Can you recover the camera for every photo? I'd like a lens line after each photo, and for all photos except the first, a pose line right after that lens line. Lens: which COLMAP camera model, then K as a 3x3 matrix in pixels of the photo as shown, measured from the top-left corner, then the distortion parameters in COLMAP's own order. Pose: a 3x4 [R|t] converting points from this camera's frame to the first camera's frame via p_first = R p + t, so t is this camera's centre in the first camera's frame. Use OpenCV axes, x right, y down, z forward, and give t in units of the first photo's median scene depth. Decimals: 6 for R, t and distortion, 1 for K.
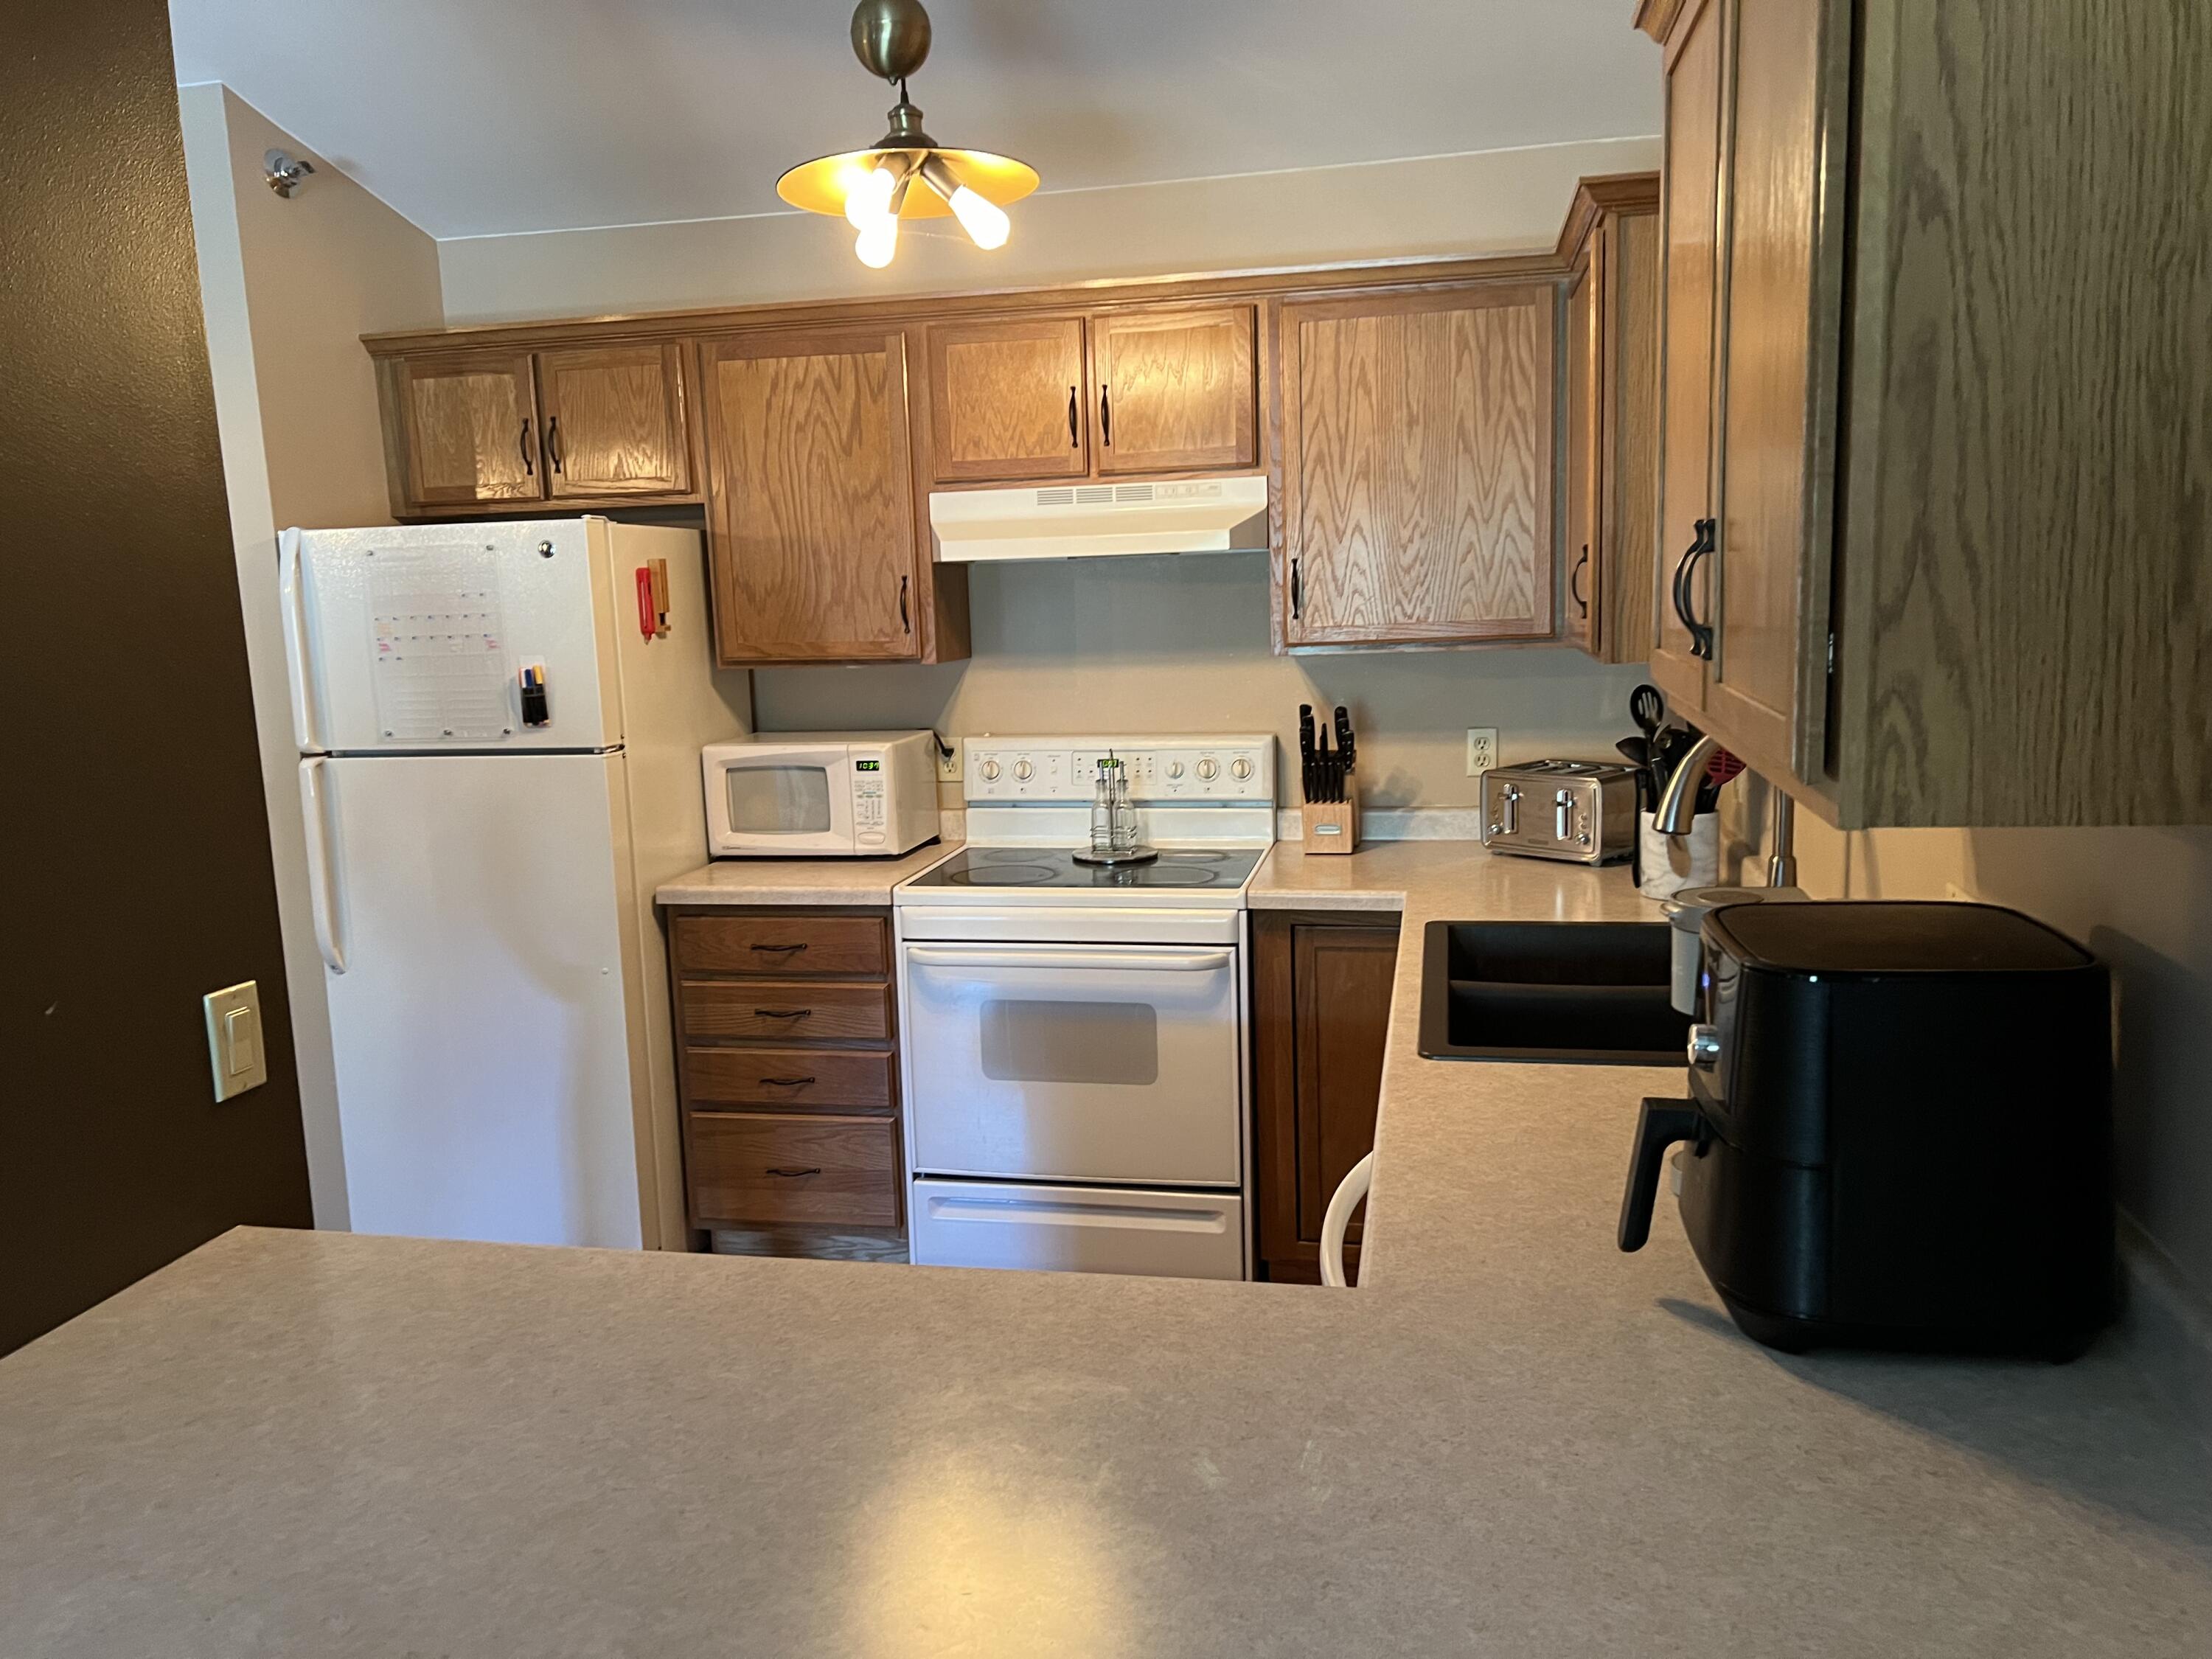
lens RADIAL K [[1667.8, 0, 1102.3], [0, 1667.8, 838.8], [0, 0, 1]] dist [0.001335, -0.008027]
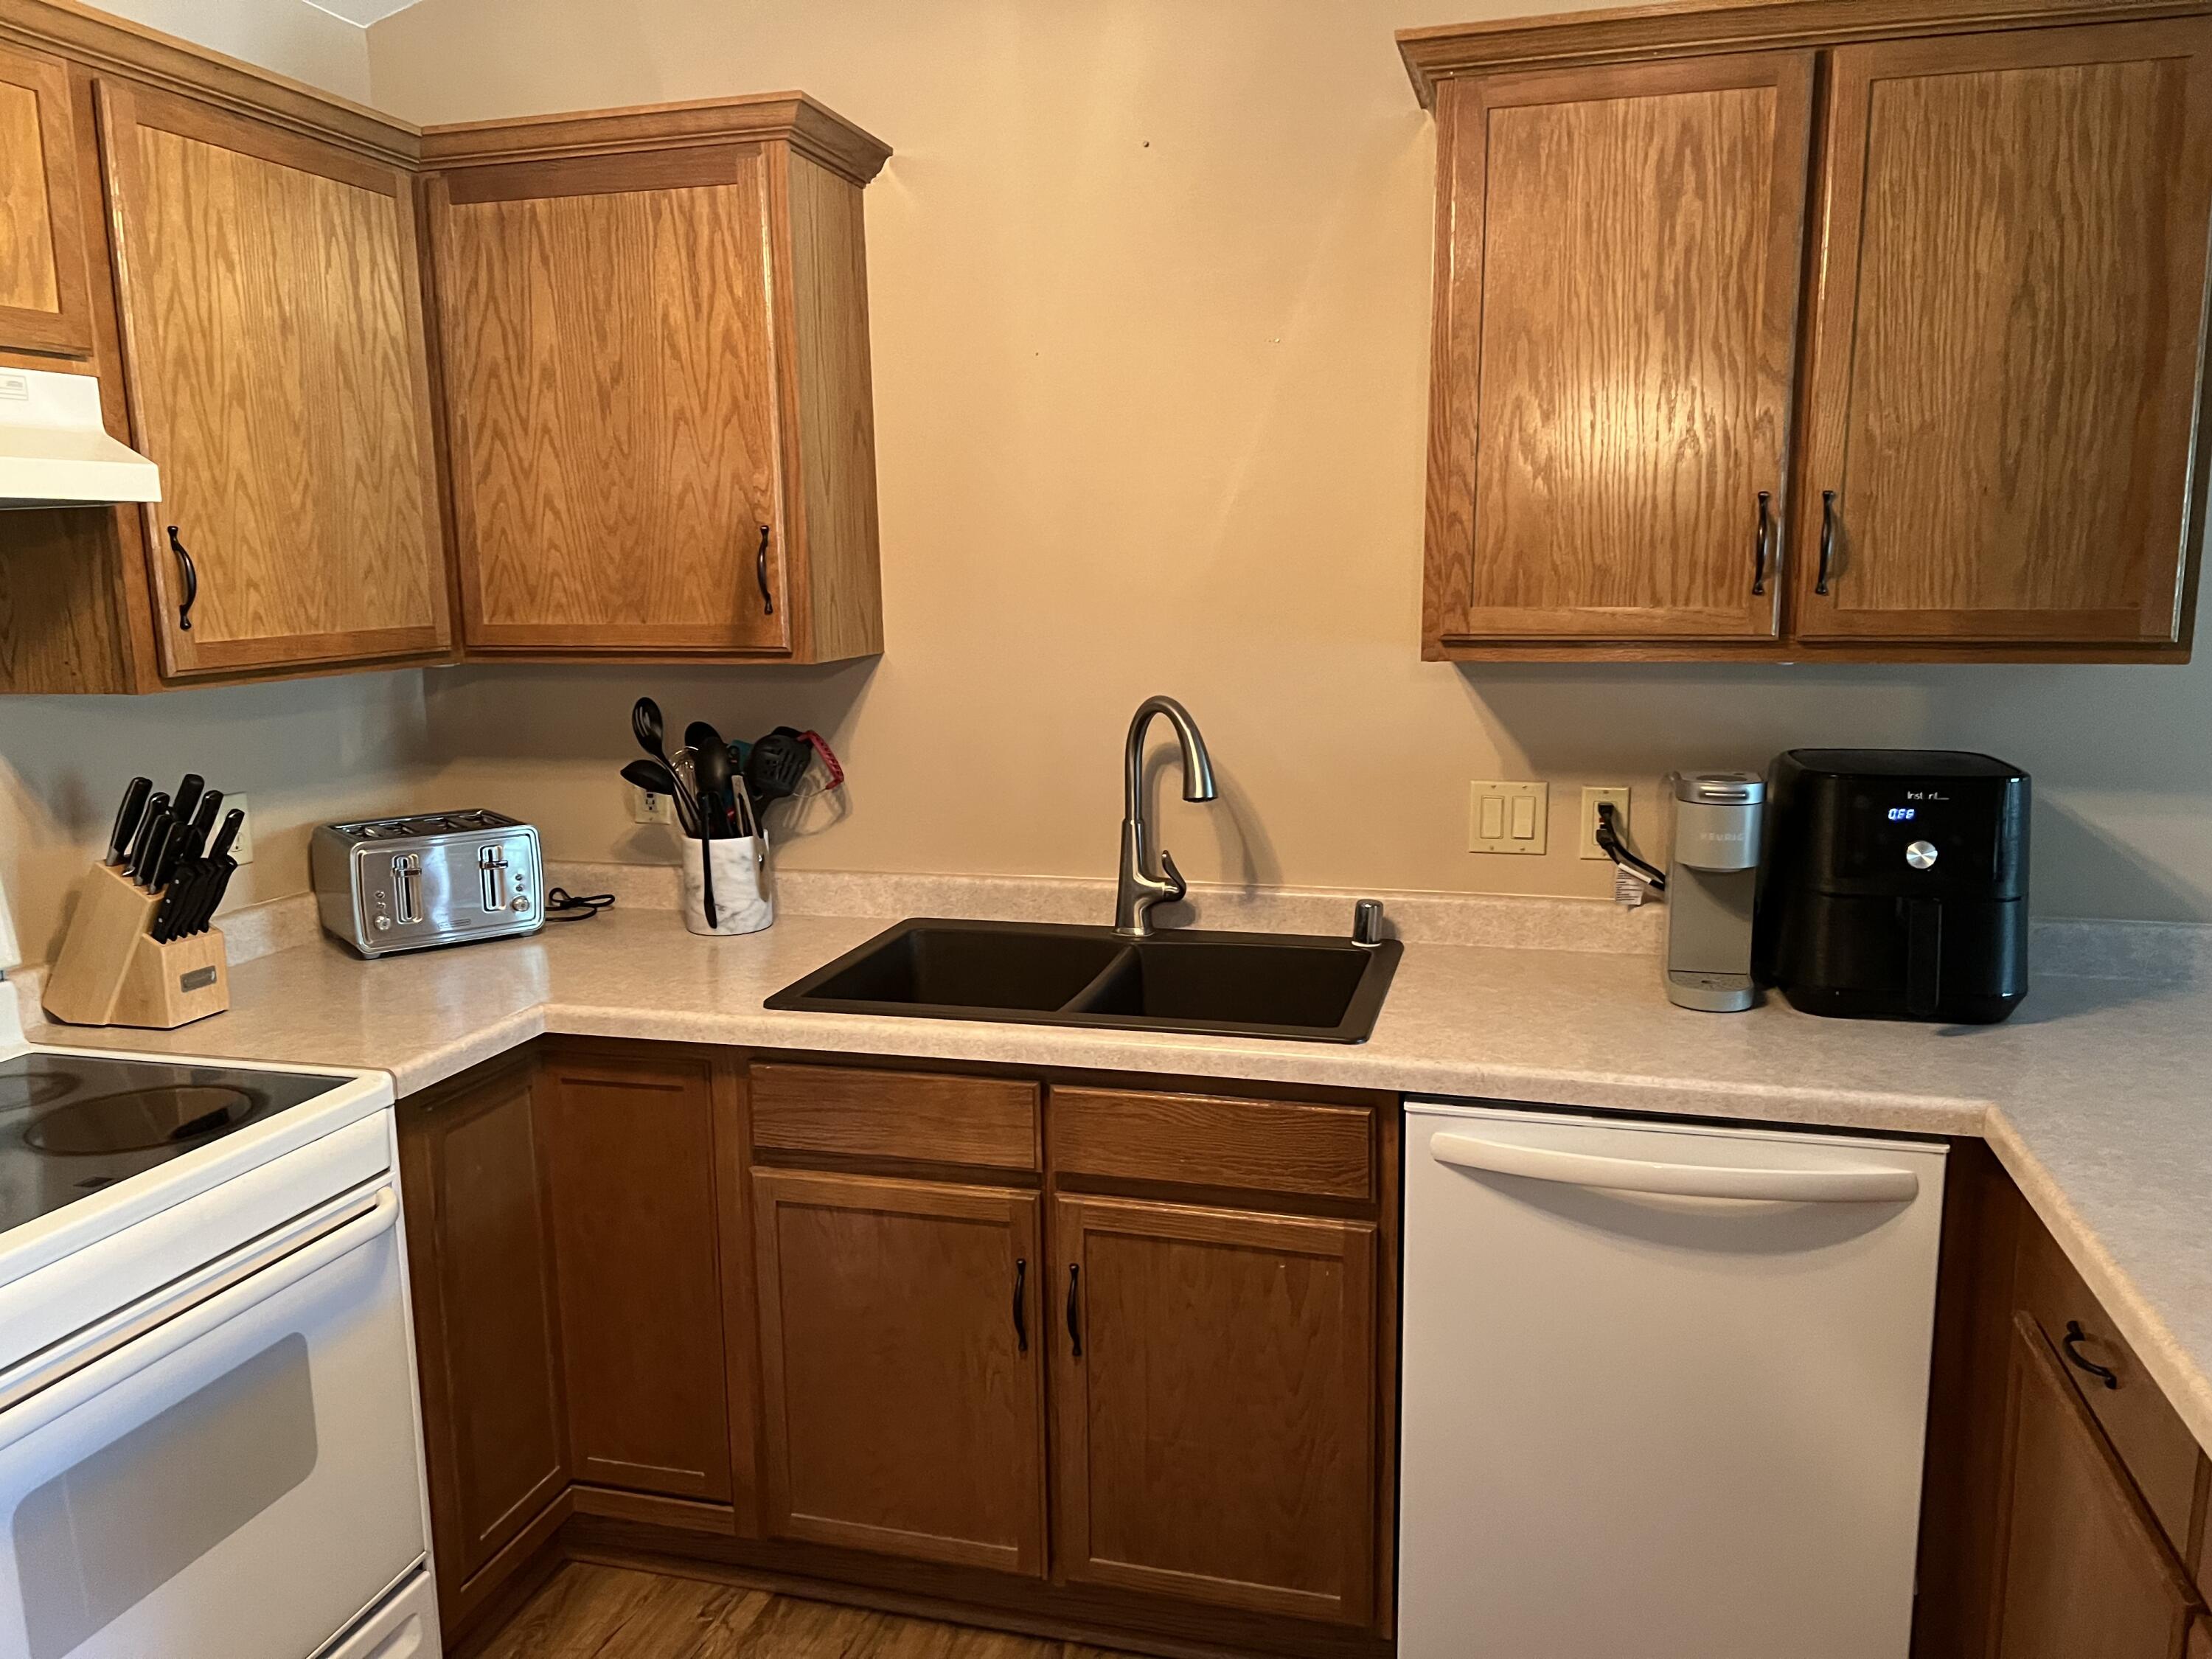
lens RADIAL K [[1667.8, 0, 1102.4], [0, 1667.8, 811.4], [0, 0, 1]] dist [0.001335, -0.008027]
pose [[0.068954, -0.108717, 0.991678, -0.462463], [0.175295, 0.979899, 0.095237, -0.069969], [-0.982098, 0.167269, 0.086625, 0.659838]]
